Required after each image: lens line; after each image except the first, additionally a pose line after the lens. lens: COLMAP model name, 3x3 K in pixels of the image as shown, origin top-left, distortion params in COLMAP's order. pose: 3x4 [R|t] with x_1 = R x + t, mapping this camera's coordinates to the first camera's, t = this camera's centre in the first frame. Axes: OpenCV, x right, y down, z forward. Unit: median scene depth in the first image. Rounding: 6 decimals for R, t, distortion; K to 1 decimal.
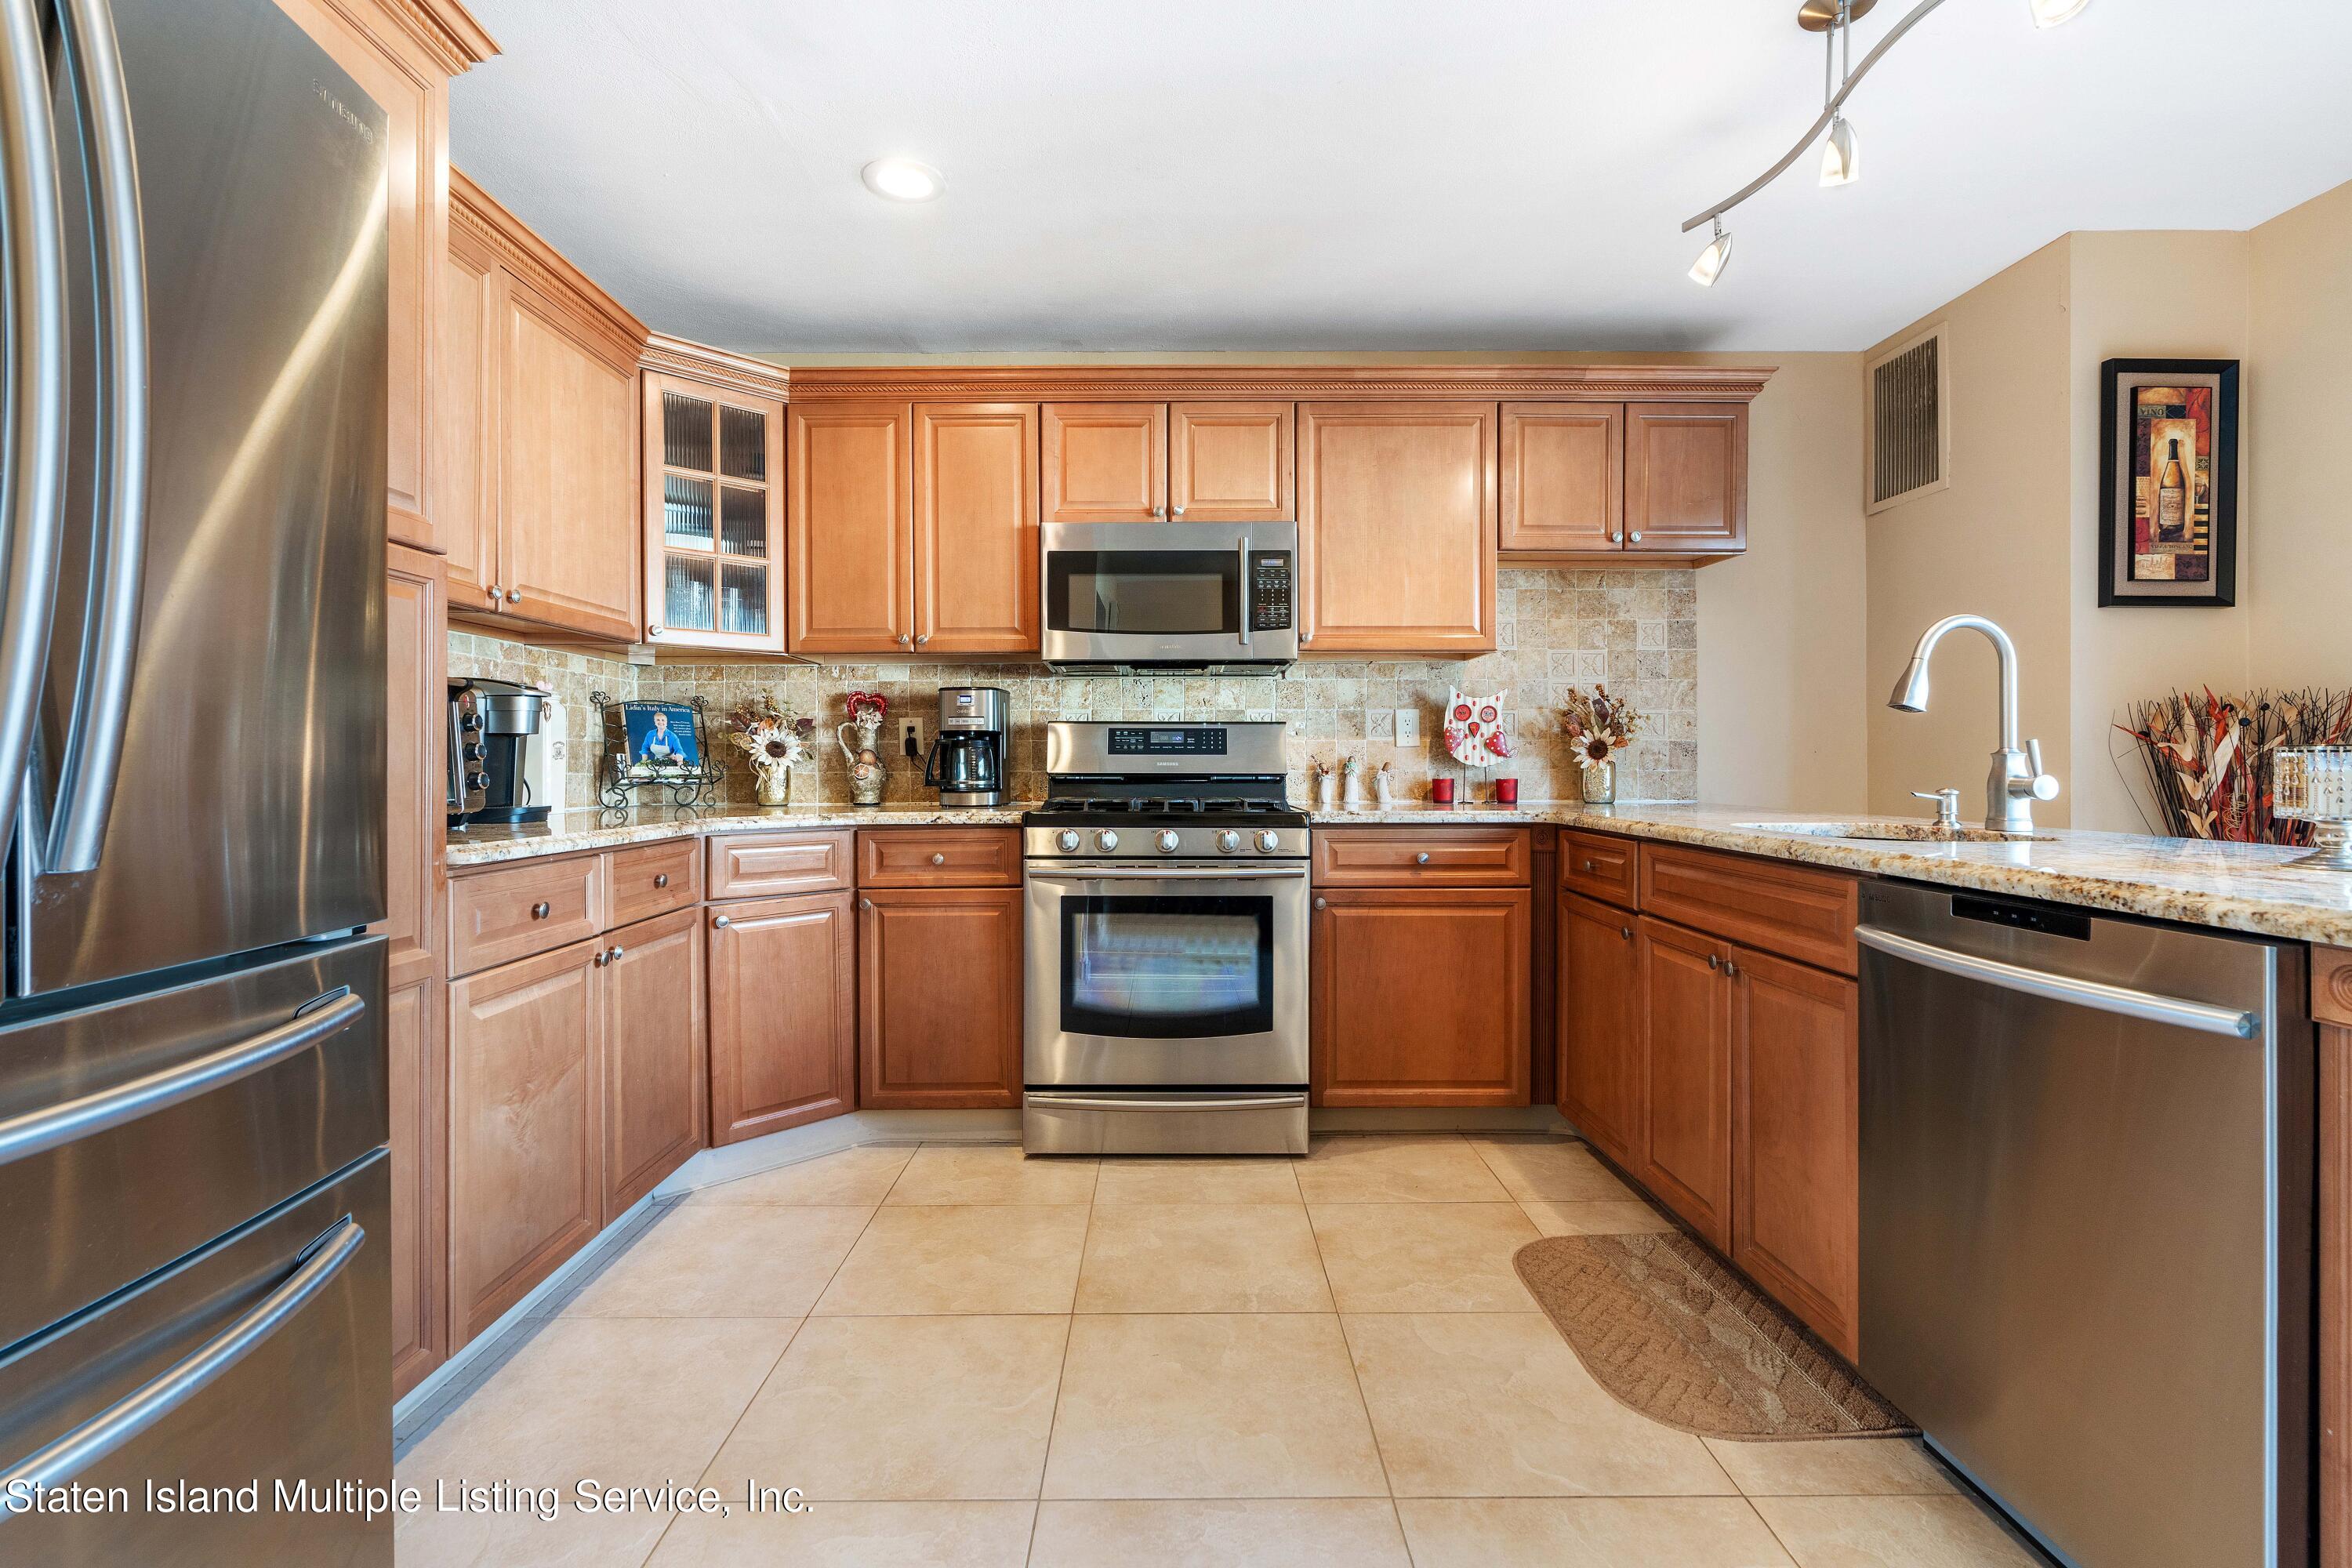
lens RADIAL K [[1065.5, 0, 1182.2], [0, 1065.5, 764.1], [0, 0, 1]] dist [-0.007002, 0.003187]
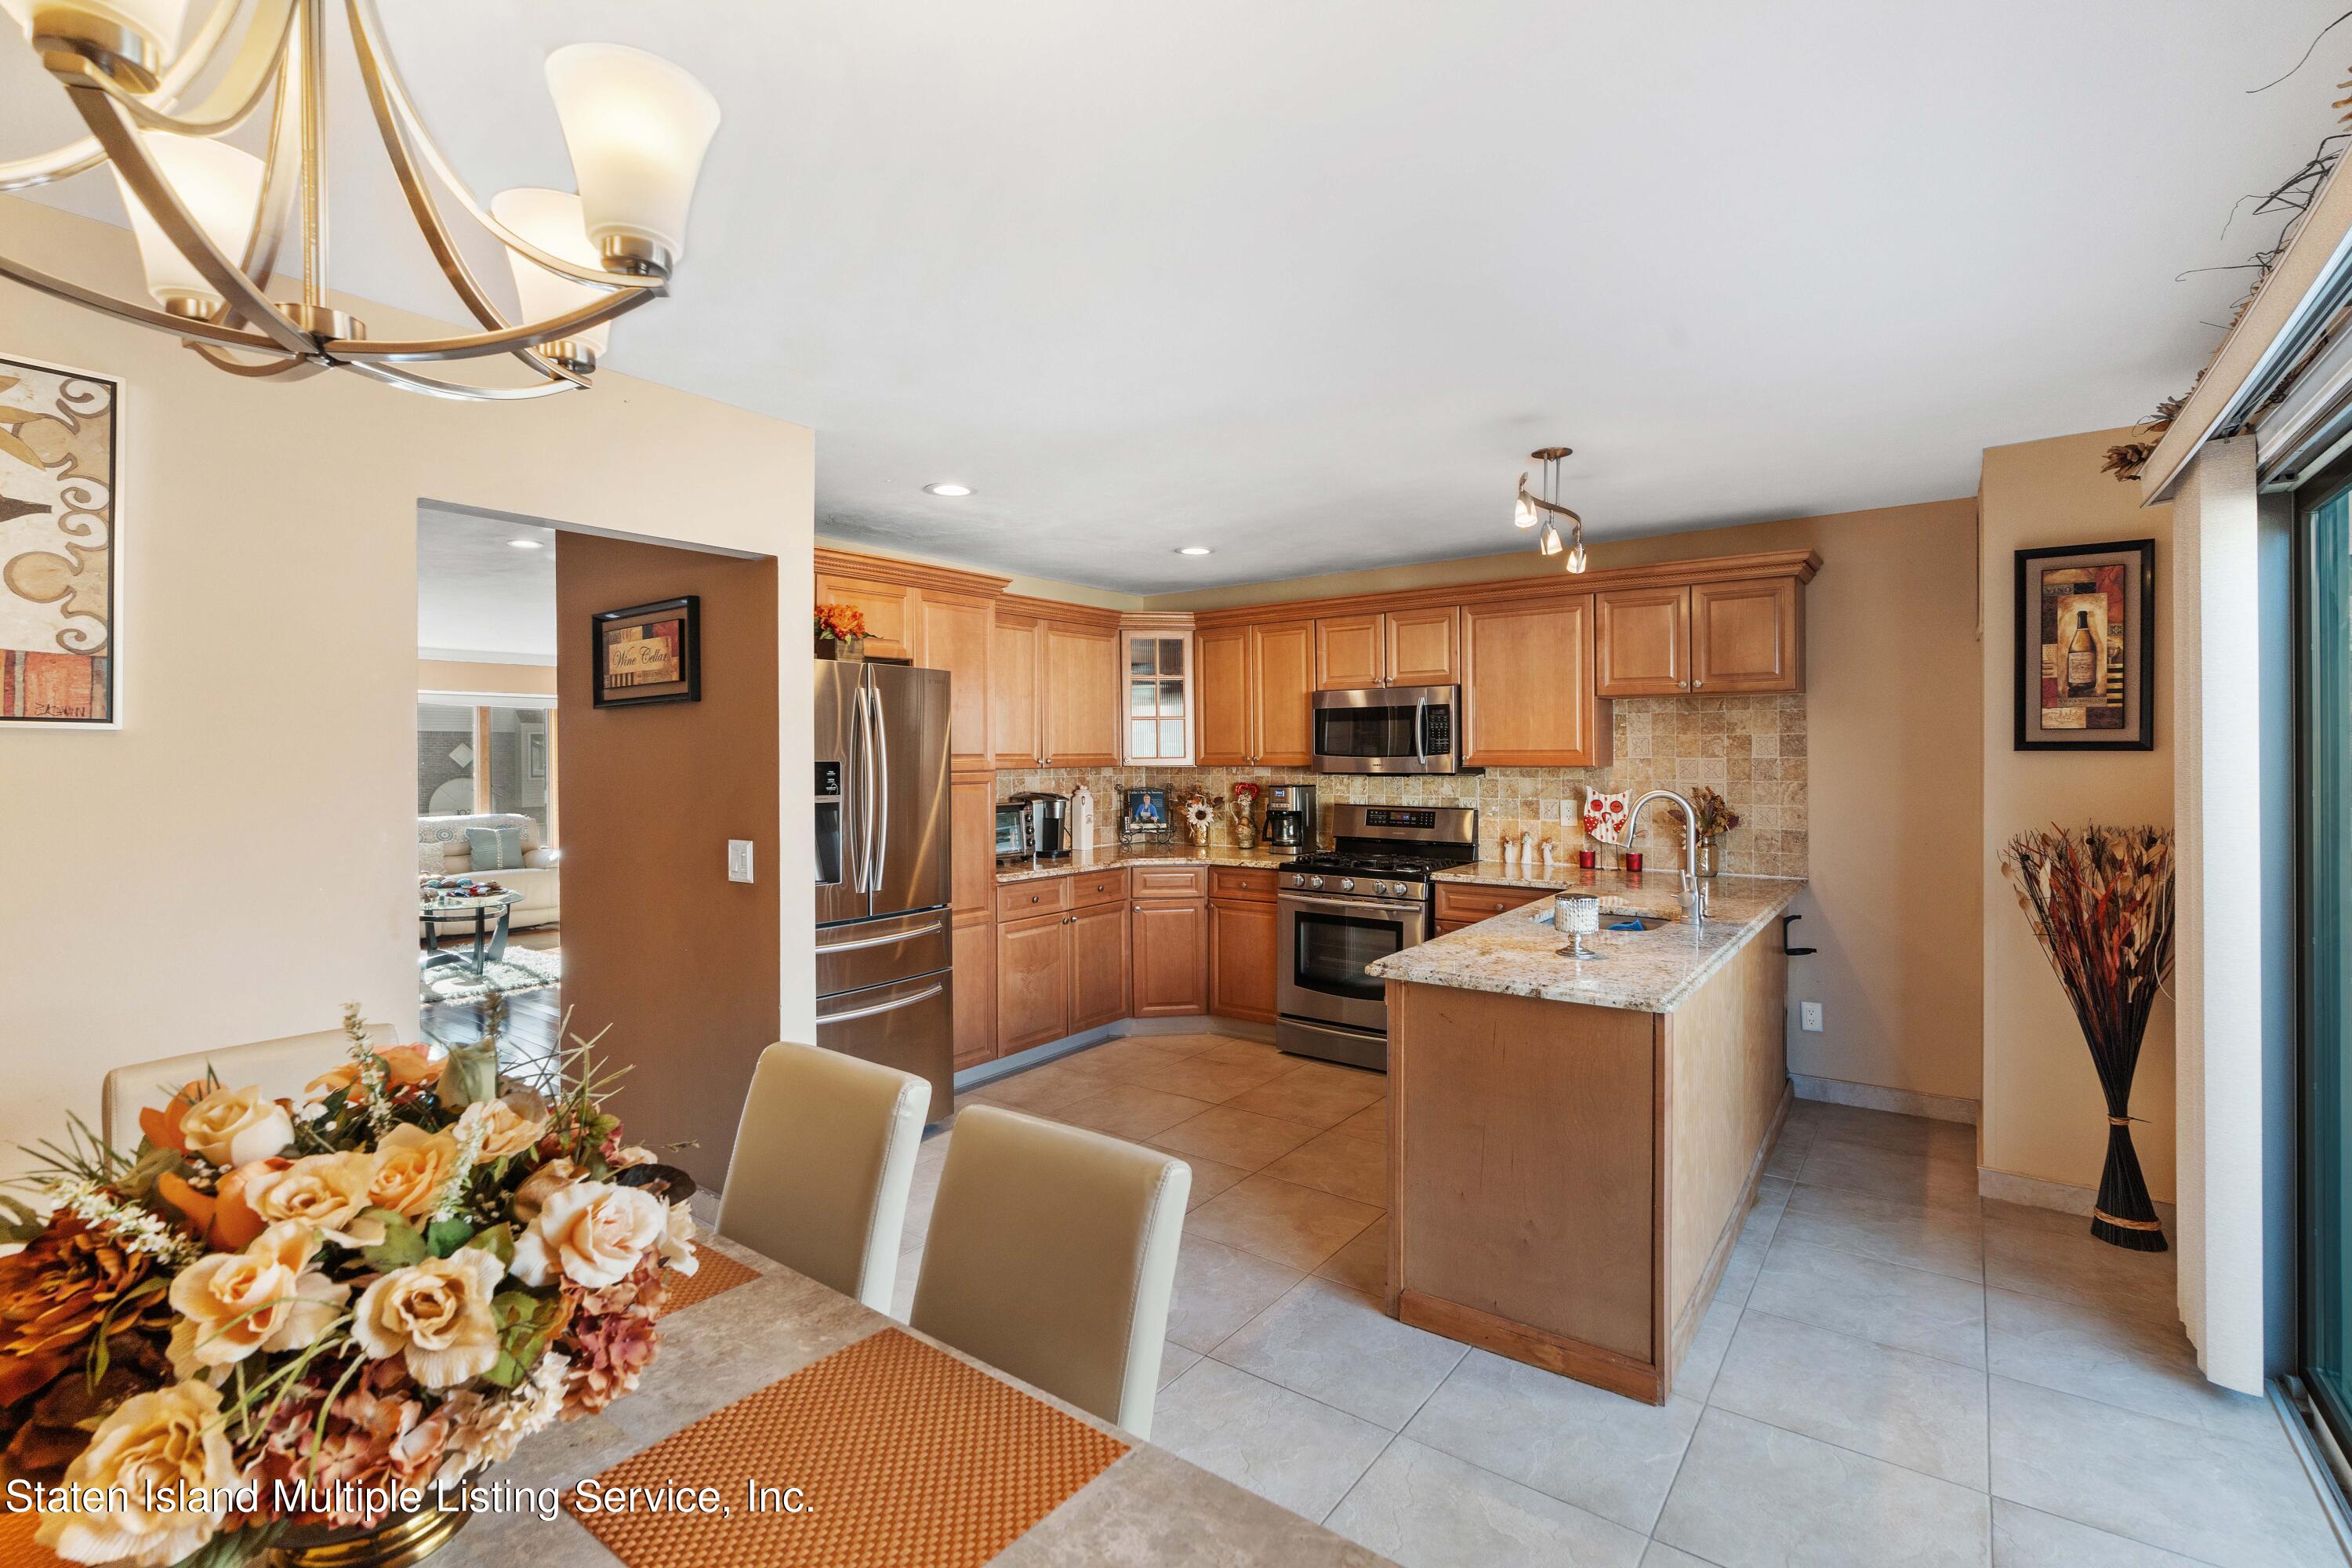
lens RADIAL K [[1065.5, 0, 1166.1], [0, 1065.5, 773.2], [0, 0, 1]] dist [-0.007002, 0.003187]
pose [[0.790442, 0.008556, -0.612477, 0.736579], [0.003066, 0.999835, 0.017924, -0.128441], [0.612529, -0.016045, 0.790286, -0.500258]]
